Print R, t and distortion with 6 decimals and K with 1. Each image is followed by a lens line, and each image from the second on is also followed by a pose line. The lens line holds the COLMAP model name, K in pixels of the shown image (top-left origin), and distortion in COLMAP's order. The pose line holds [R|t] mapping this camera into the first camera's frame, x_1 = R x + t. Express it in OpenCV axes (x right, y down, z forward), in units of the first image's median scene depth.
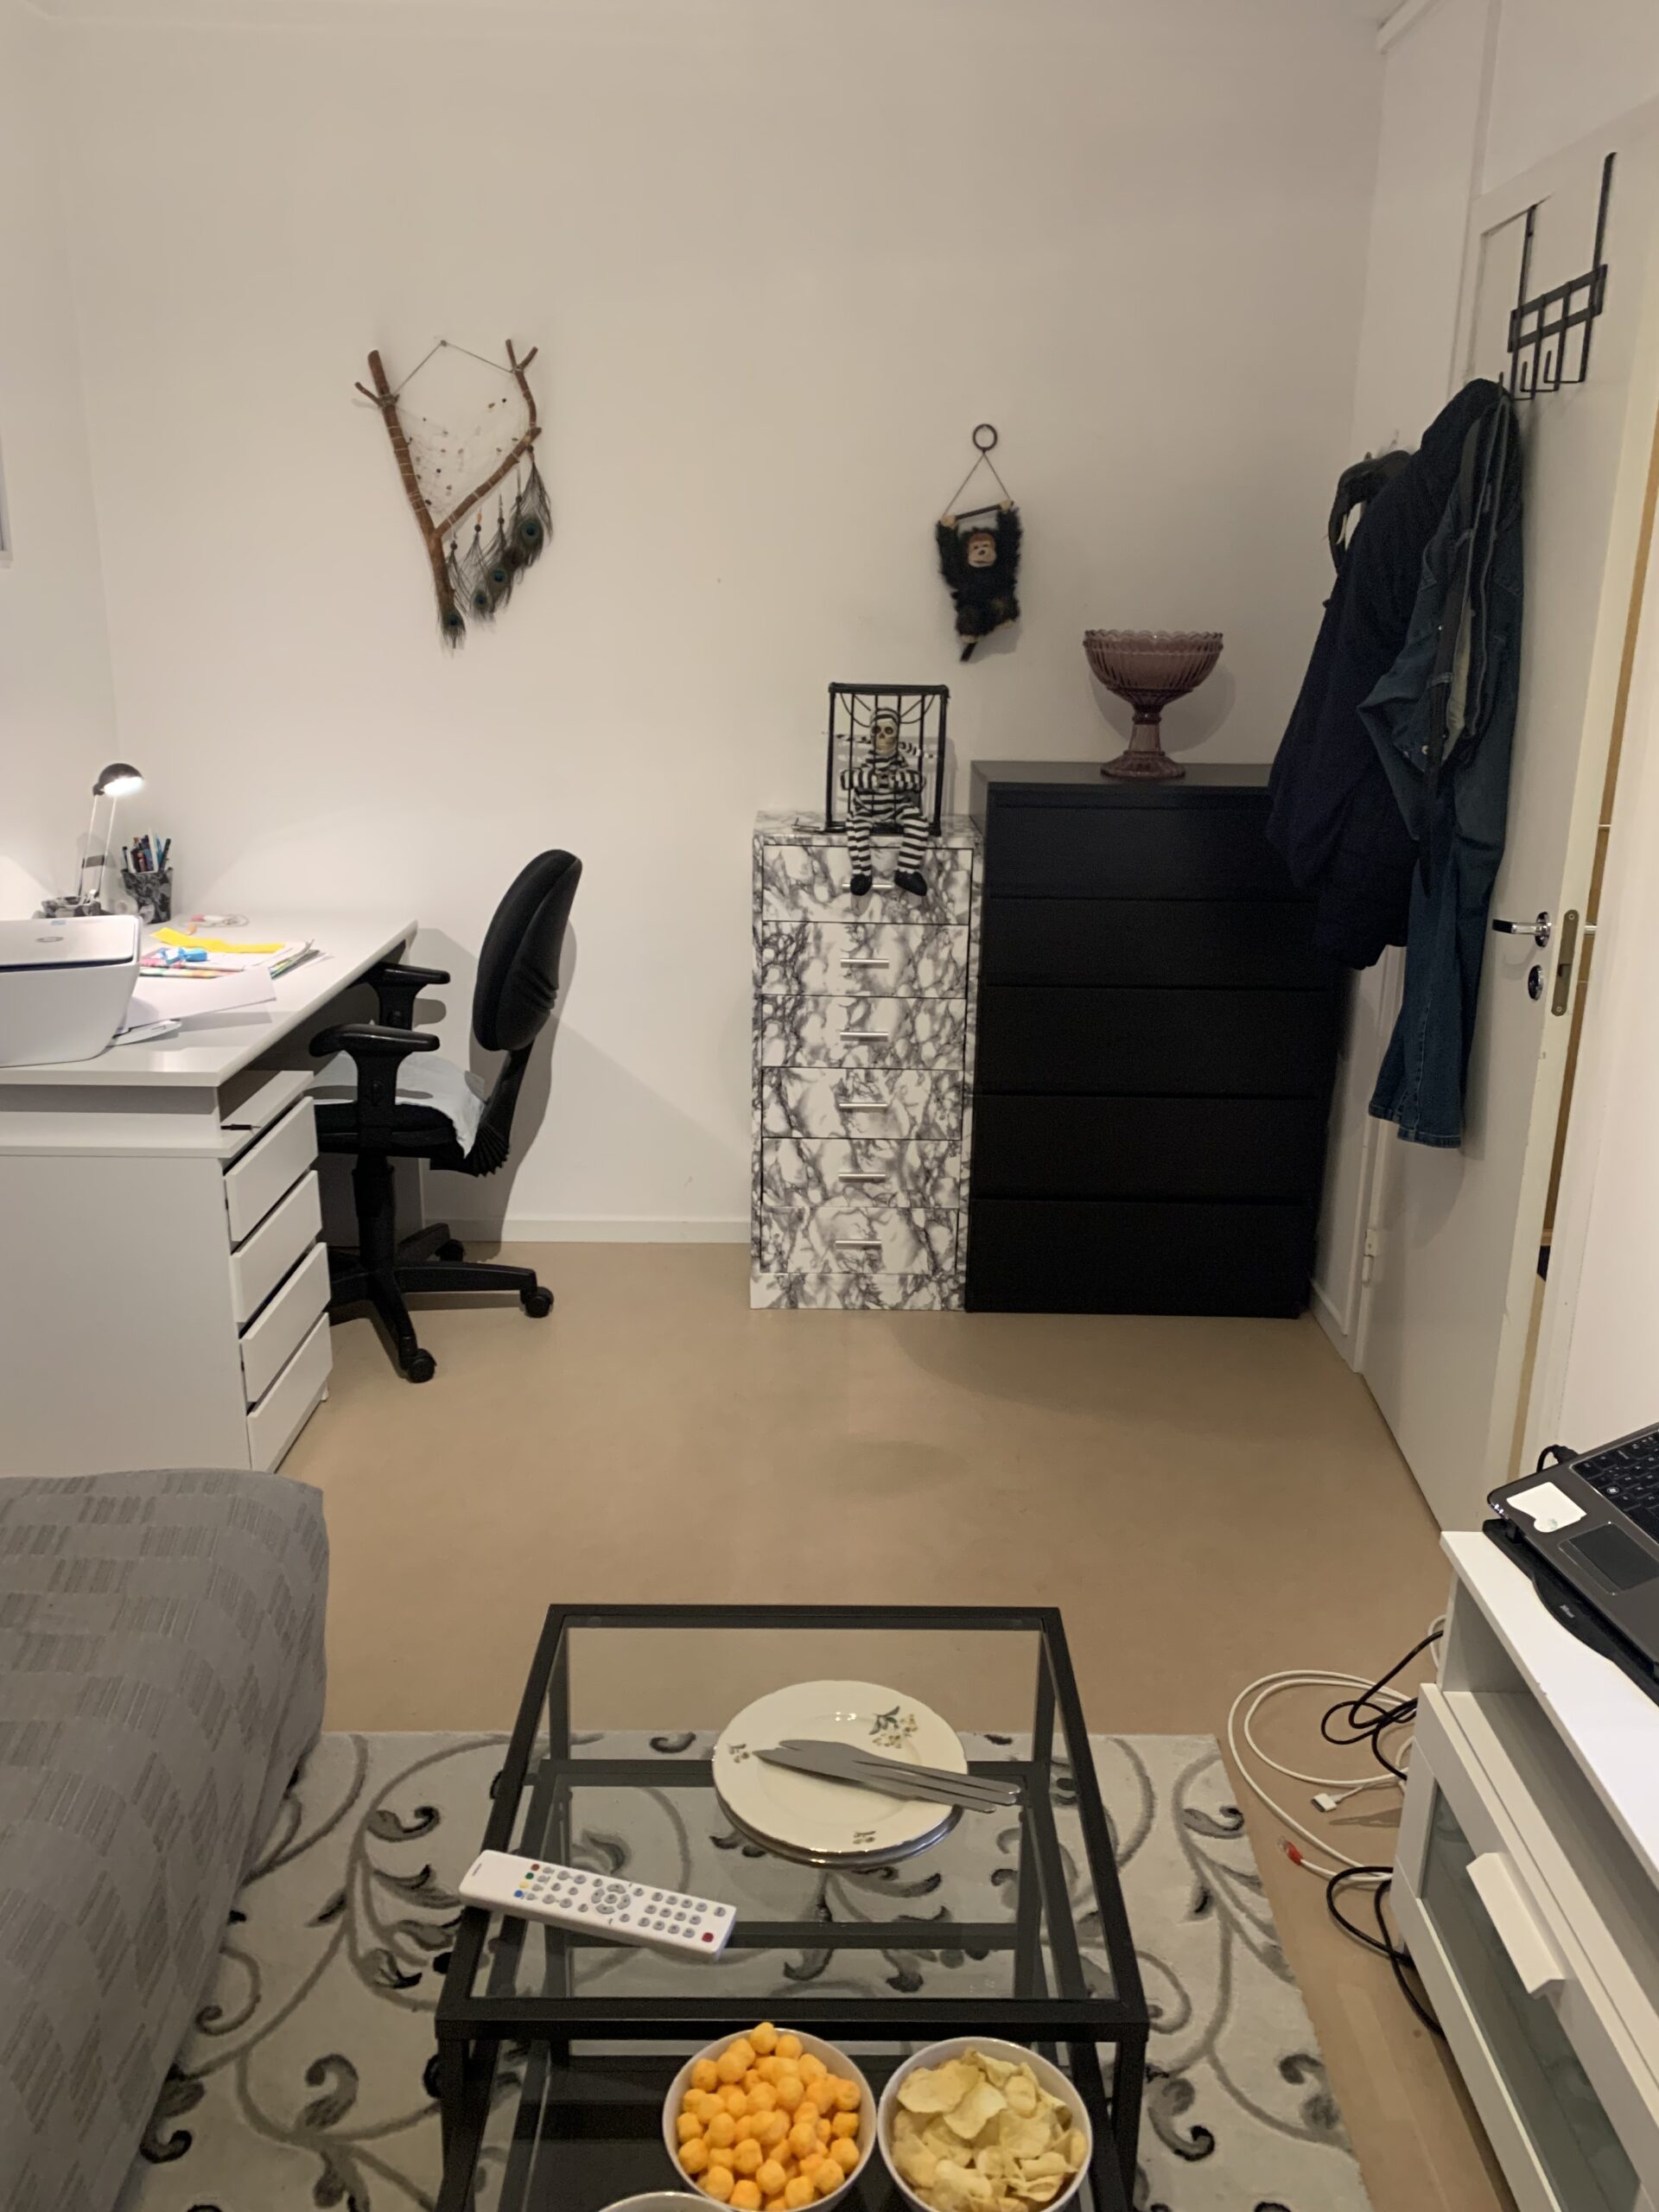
lens RADIAL K [[1695.2, 0, 836.8], [0, 1695.2, 1101.2], [0, 0, 1]] dist [-0.005438, -0.000687]
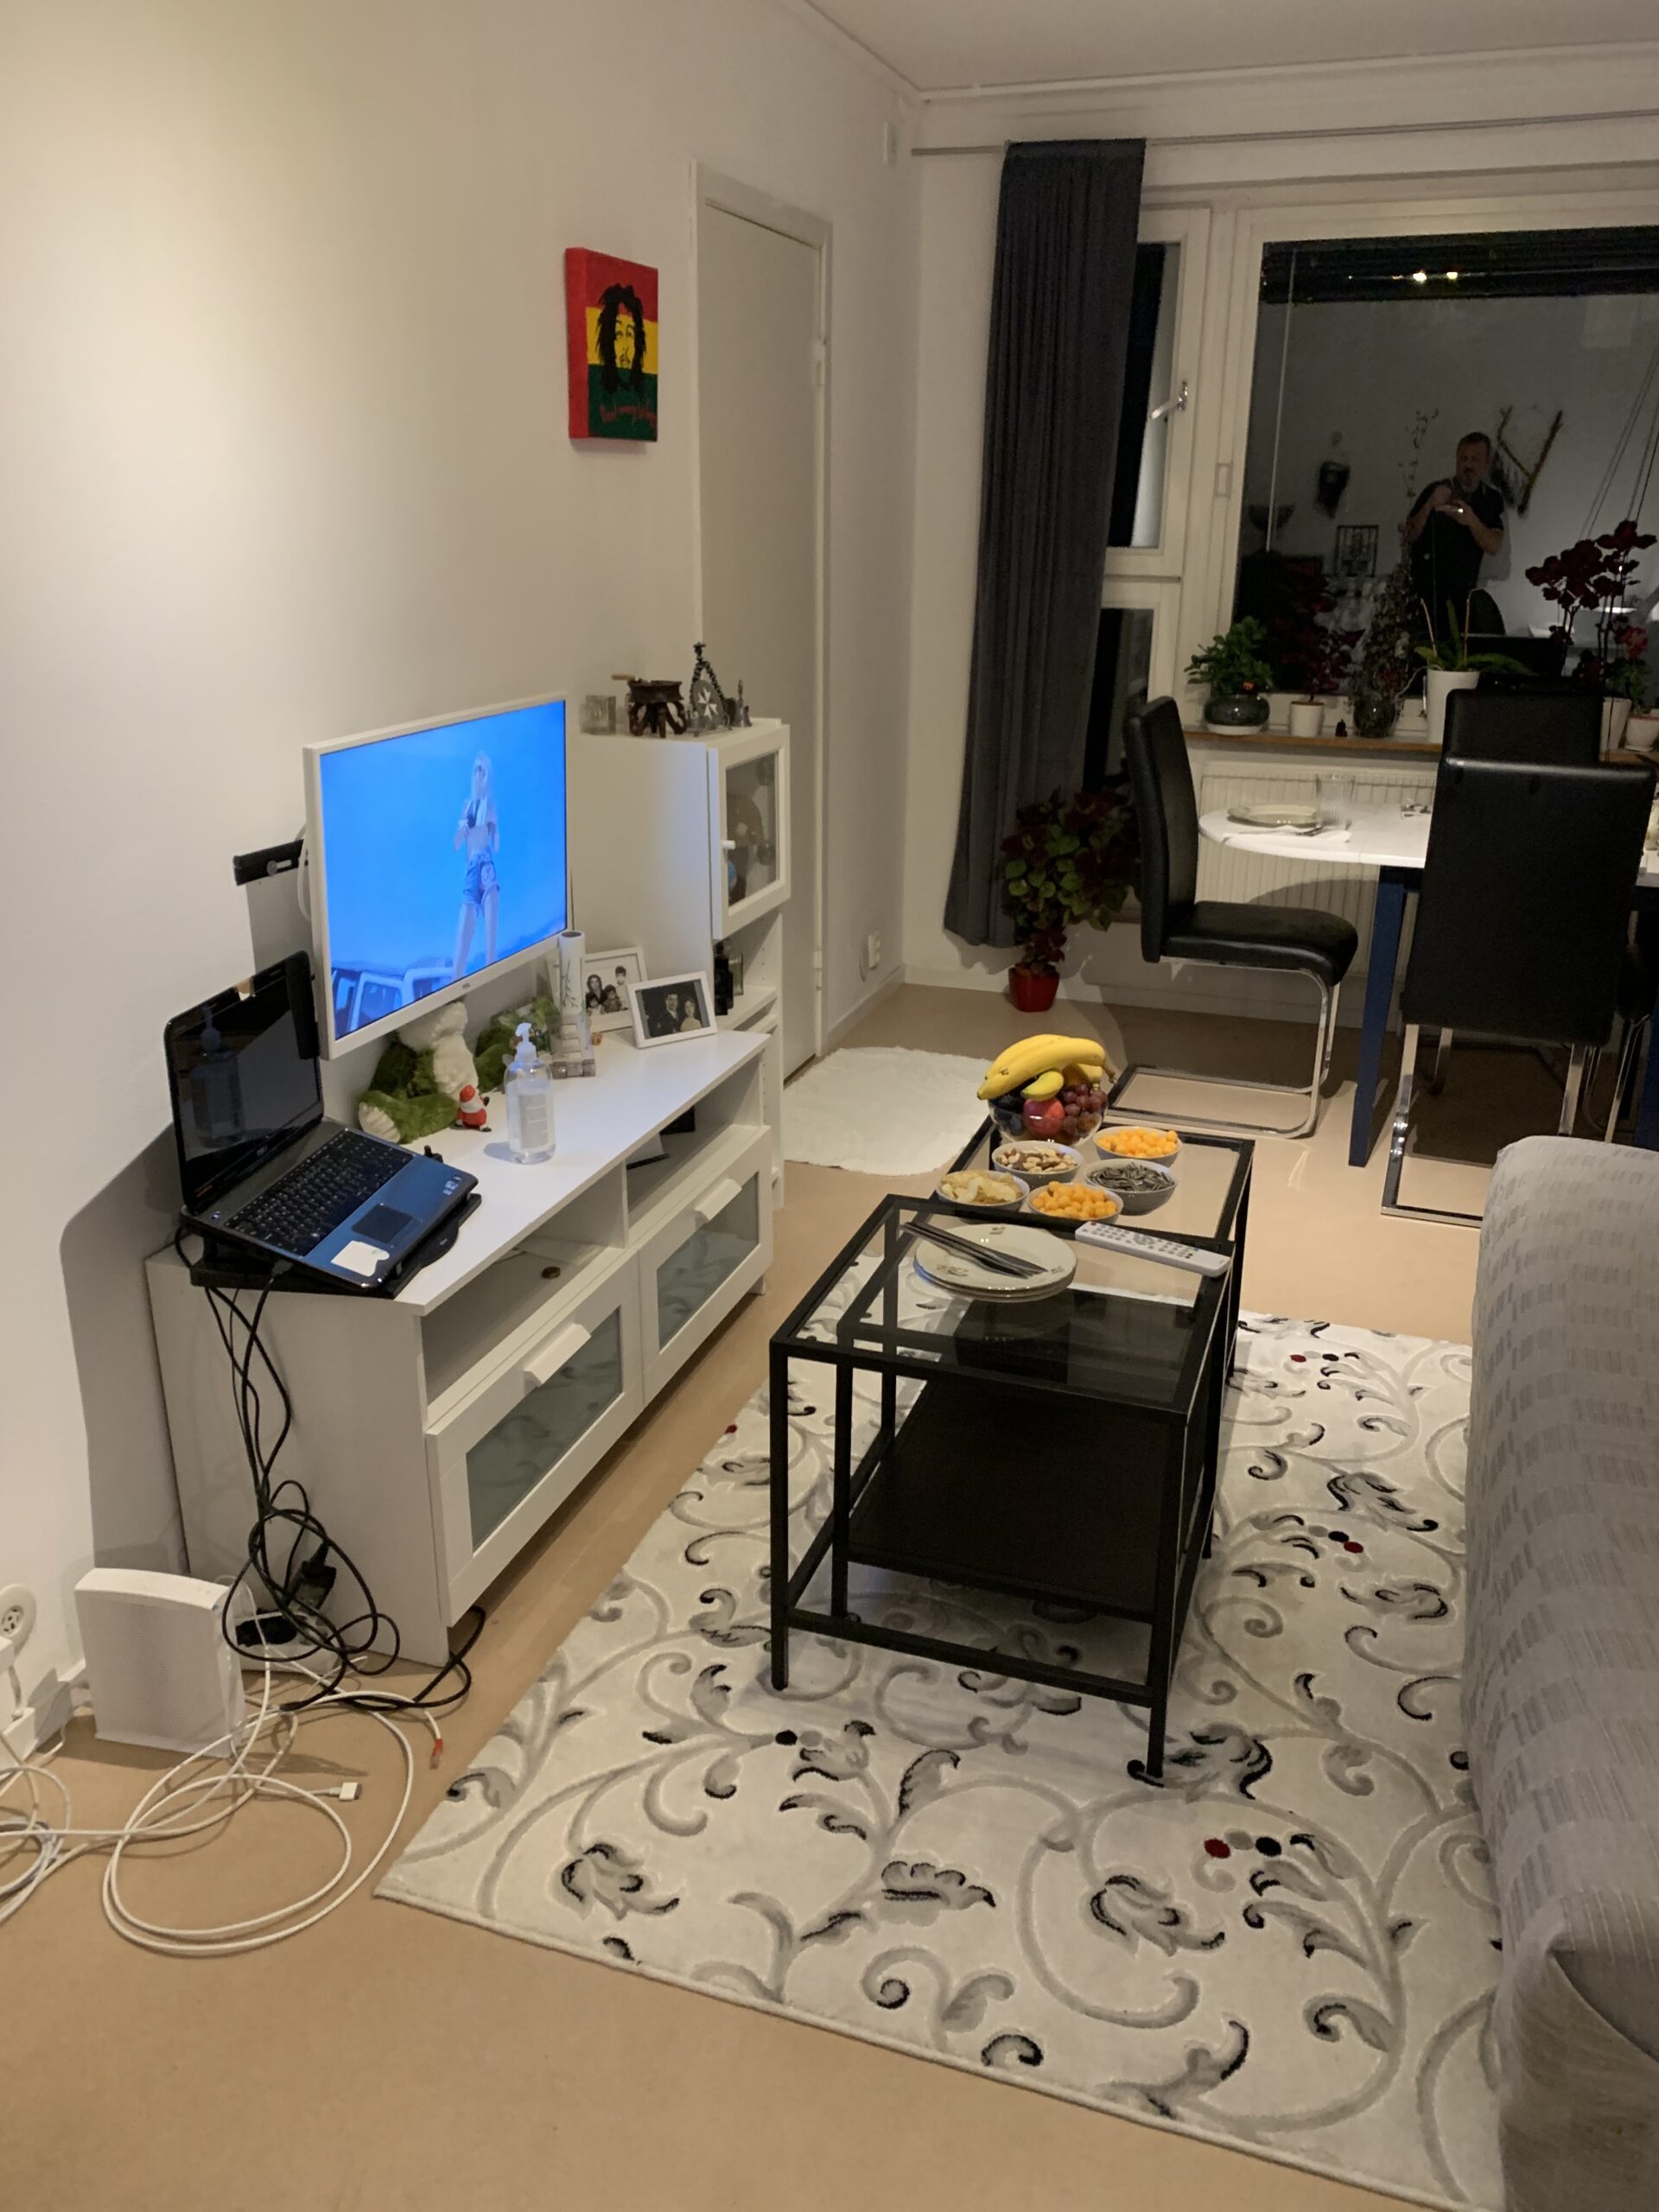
lens RADIAL K [[1695.2, 0, 834.1], [0, 1695.2, 1106.7], [0, 0, 1]] dist [-0.005438, -0.000687]
pose [[-0.948568, -0.127375, 0.289816, -0.212385], [0.074270, 0.800391, 0.594860, -0.480975], [-0.307737, 0.585790, -0.749765, 1.535429]]
